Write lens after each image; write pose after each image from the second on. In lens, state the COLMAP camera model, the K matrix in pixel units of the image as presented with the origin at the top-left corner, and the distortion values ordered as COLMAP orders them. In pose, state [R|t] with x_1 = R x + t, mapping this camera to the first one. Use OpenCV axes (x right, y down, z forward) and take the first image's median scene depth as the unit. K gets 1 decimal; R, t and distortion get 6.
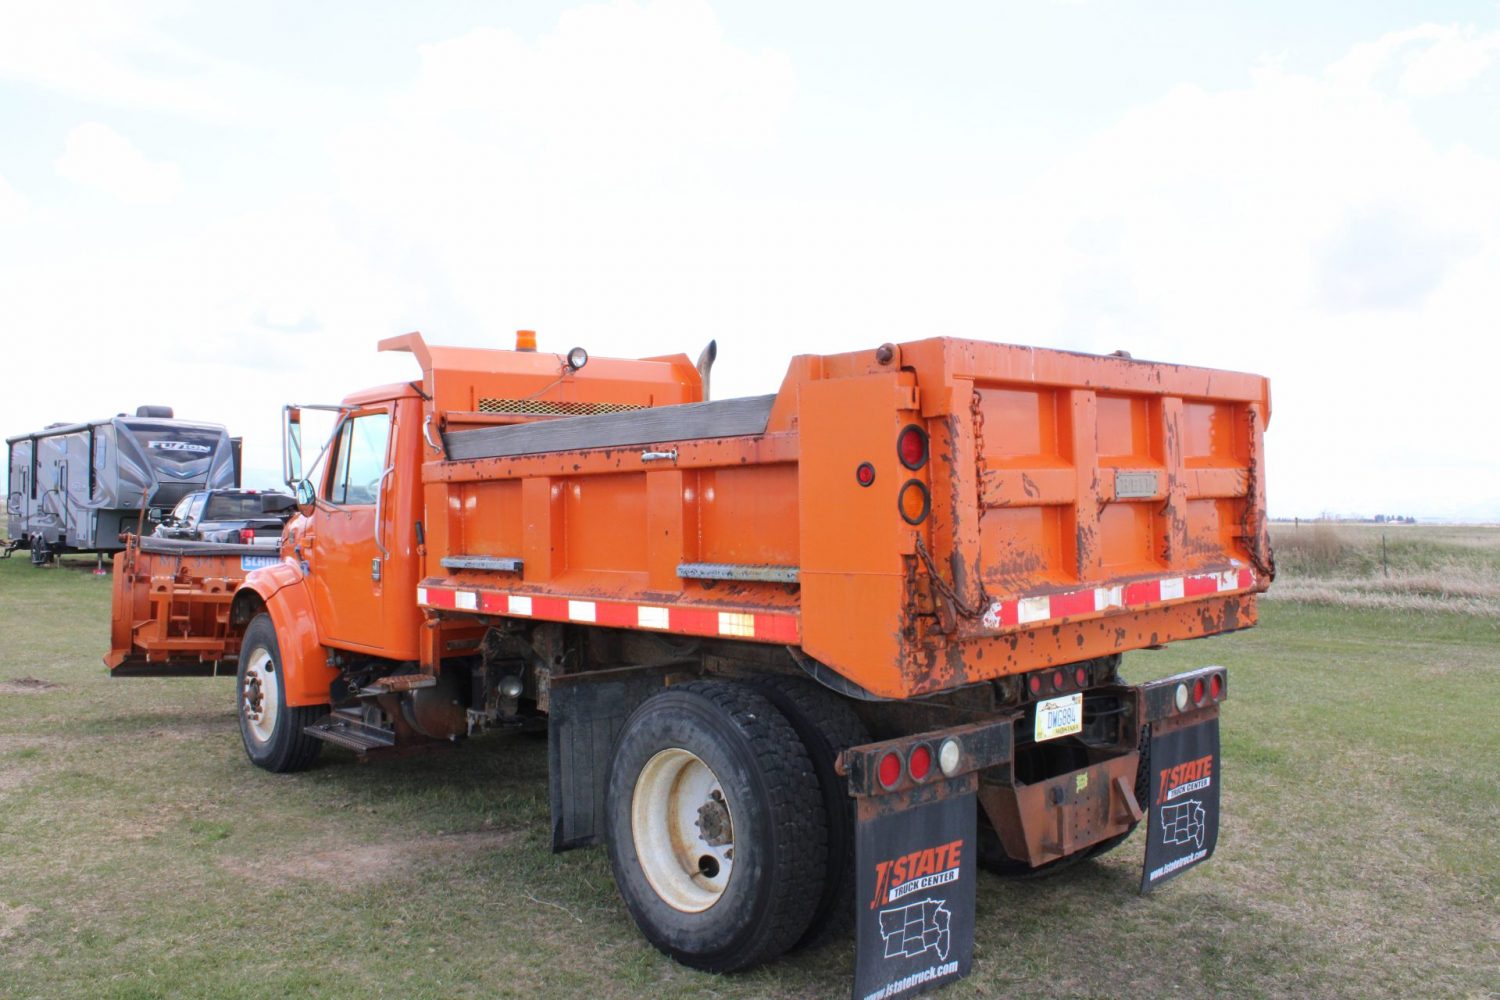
lens RADIAL K [[1225.0, 0, 750.0], [0, 1225.0, 500.0], [0, 0, 1]] dist [-0.269901, 0.425006]
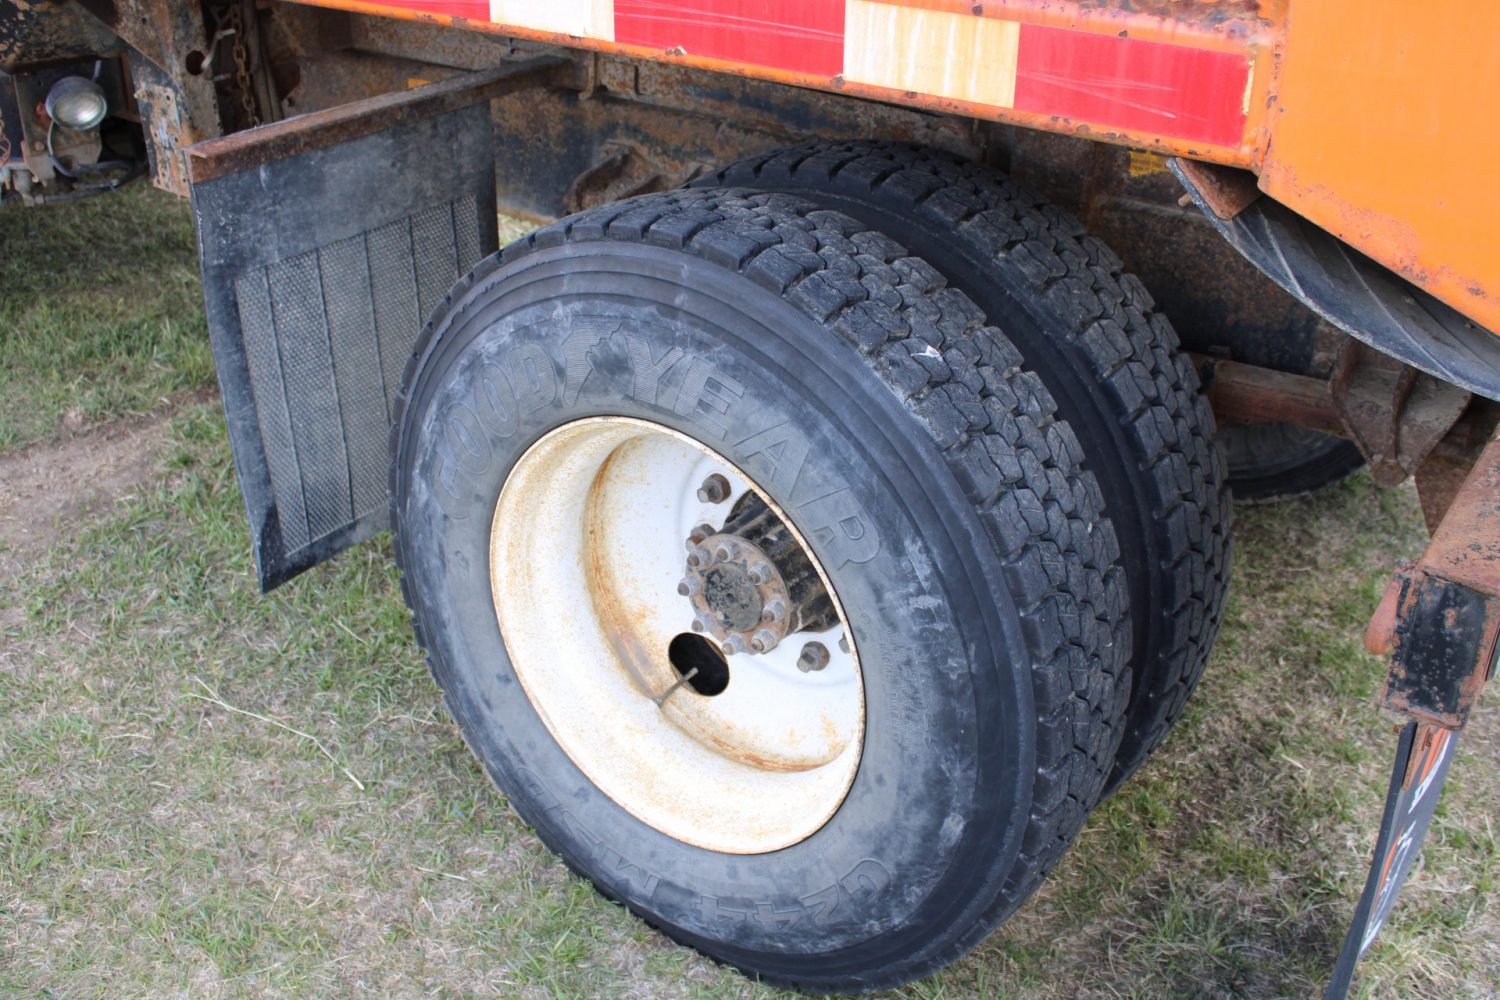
lens RADIAL K [[1453.3, 0, 750.0], [0, 1453.3, 500.0], [0, 0, 1]] dist [-0.083215, 0.022186]
pose [[0.976176, -0.076407, 0.203084, -0.110704], [-0.034069, 0.870367, 0.491224, 0.031487], [-0.214290, -0.486440, 0.847028, 0.639774]]
